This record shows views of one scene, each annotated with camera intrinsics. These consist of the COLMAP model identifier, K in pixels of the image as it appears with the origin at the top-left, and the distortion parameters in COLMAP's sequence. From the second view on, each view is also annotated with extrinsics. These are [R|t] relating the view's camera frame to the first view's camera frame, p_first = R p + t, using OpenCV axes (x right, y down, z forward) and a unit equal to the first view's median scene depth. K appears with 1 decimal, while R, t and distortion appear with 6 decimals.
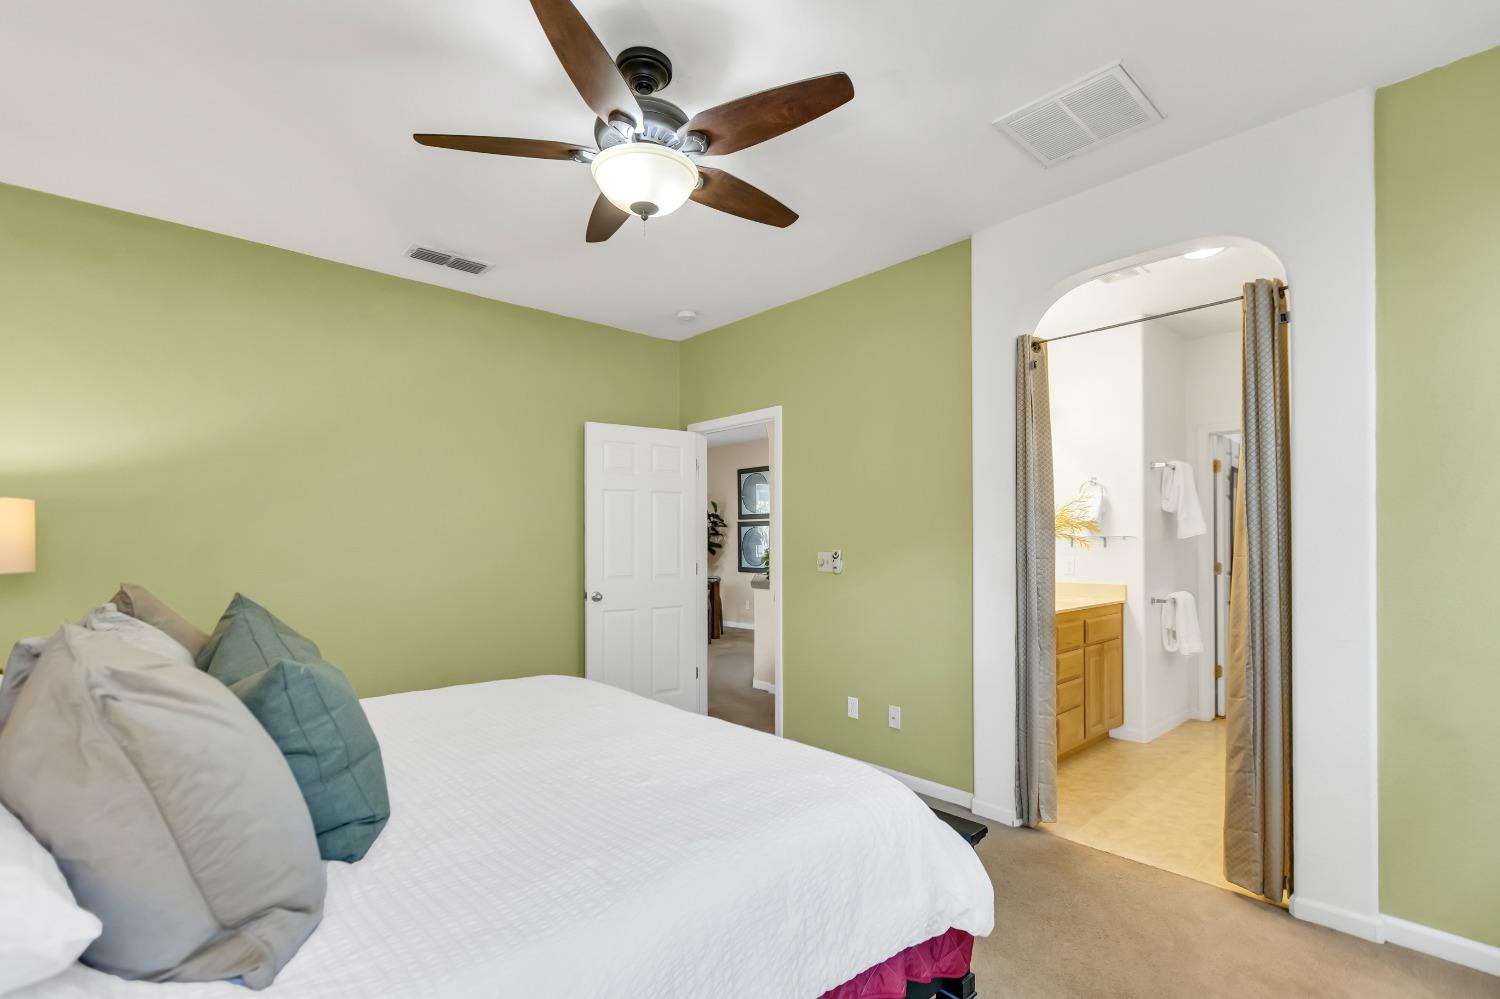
lens RADIAL K [[675.5, 0, 746.7], [0, 675.5, 535.5], [0, 0, 1]] dist [-0.000018, -0.000069]
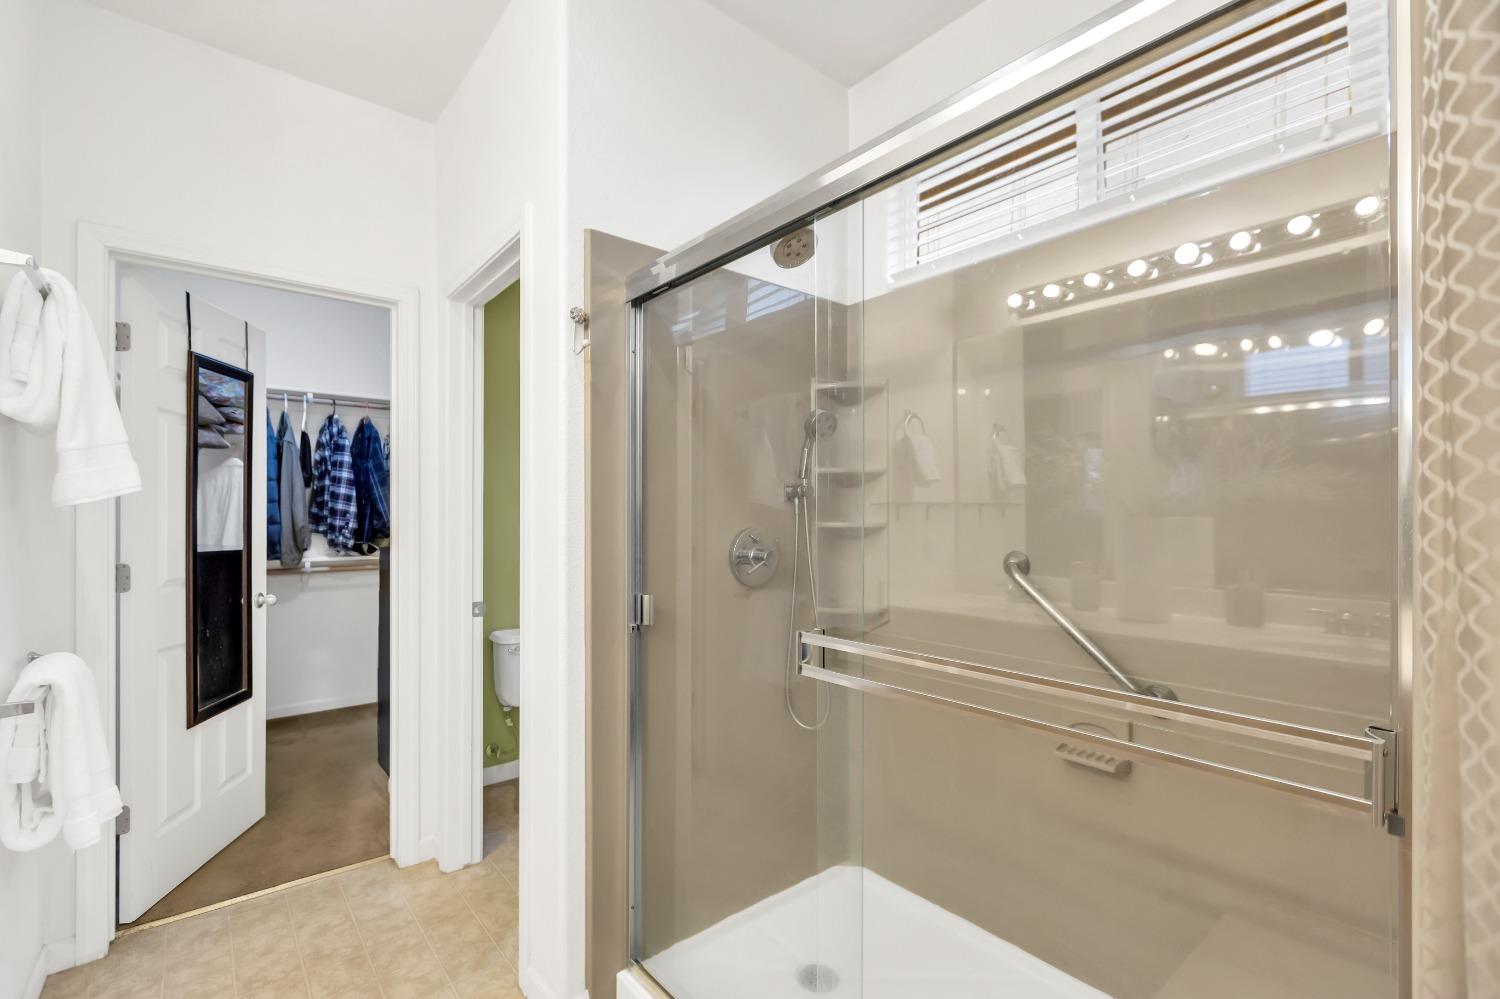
lens RADIAL K [[667.8, 0, 749.5], [0, 667.8, 512.9], [0, 0, 1]] dist [-0.001041, -0.000297]
pose [[0.043391, 0.004628, 0.999047, 0.349699], [-0.006877, 0.999967, -0.004333, 0.008590], [-0.999035, -0.006683, 0.043421, 0.697207]]
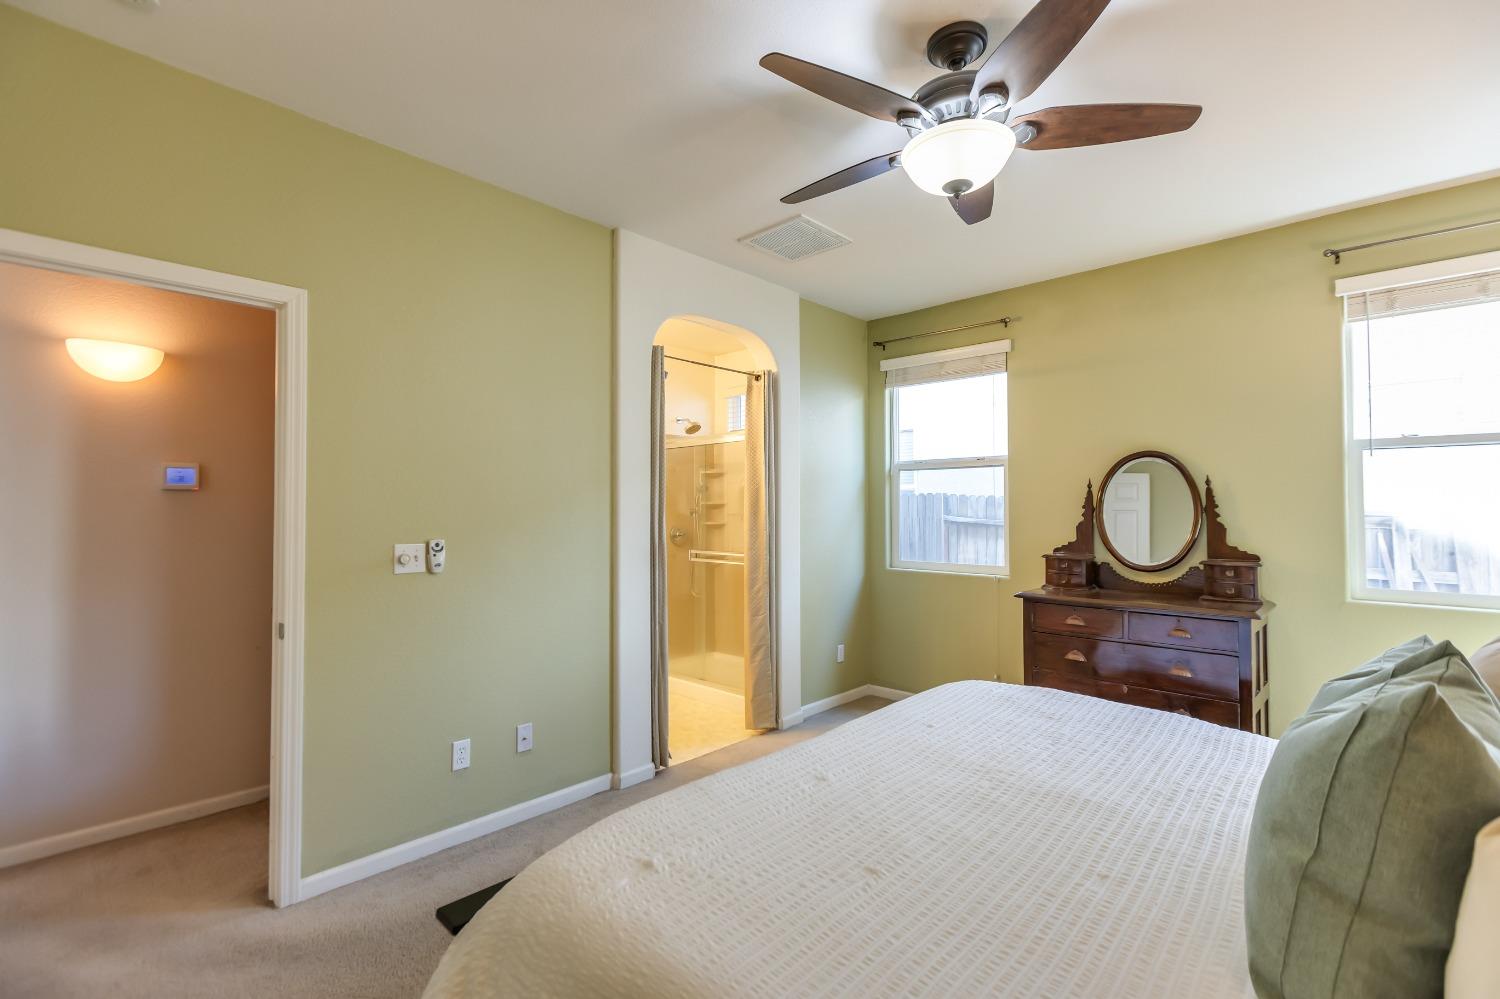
lens RADIAL K [[664.6, 0, 744.8], [0, 664.6, 491.2], [0, 0, 1]] dist [-0.000325, 0.000015]
pose [[-0.059844, 0.030737, 0.997734, -0.527614], [-0.005853, 0.999498, -0.031142, -0.008179], [-0.998191, -0.007703, -0.059634, 0.662481]]
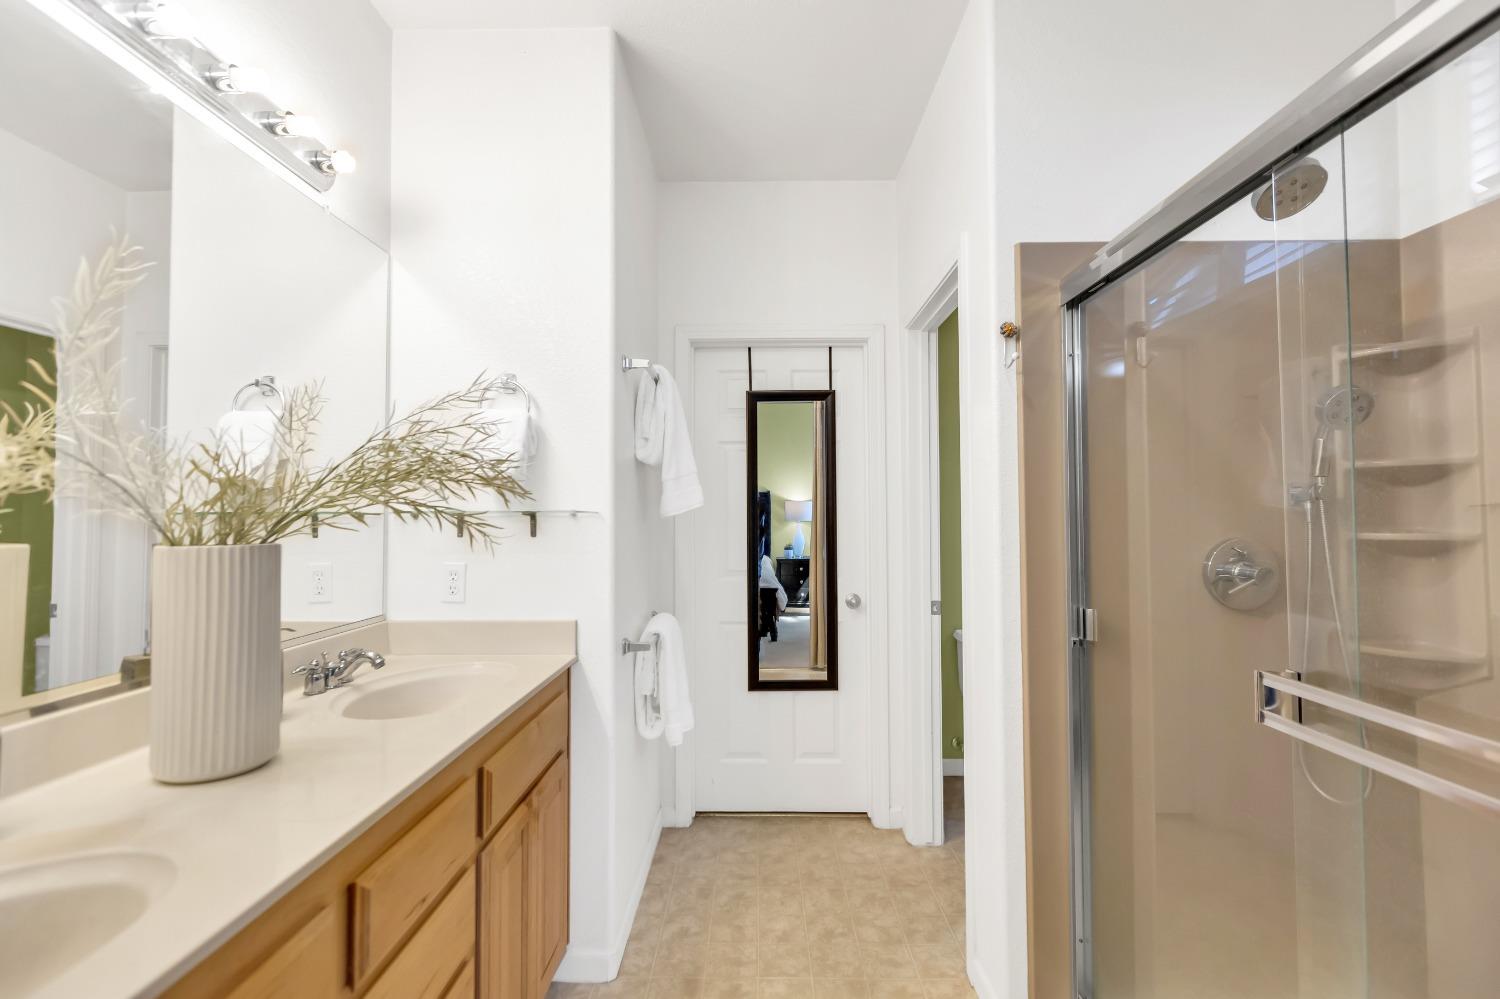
lens RADIAL K [[664.6, 0, 744.8], [0, 664.6, 491.2], [0, 0, 1]] dist [-0.000325, 0.000015]
pose [[0.683891, 0.023046, 0.729220, 0.337259], [-0.001080, 0.999532, -0.030576, 0.001302], [-0.729584, 0.020123, 0.683595, 0.658805]]
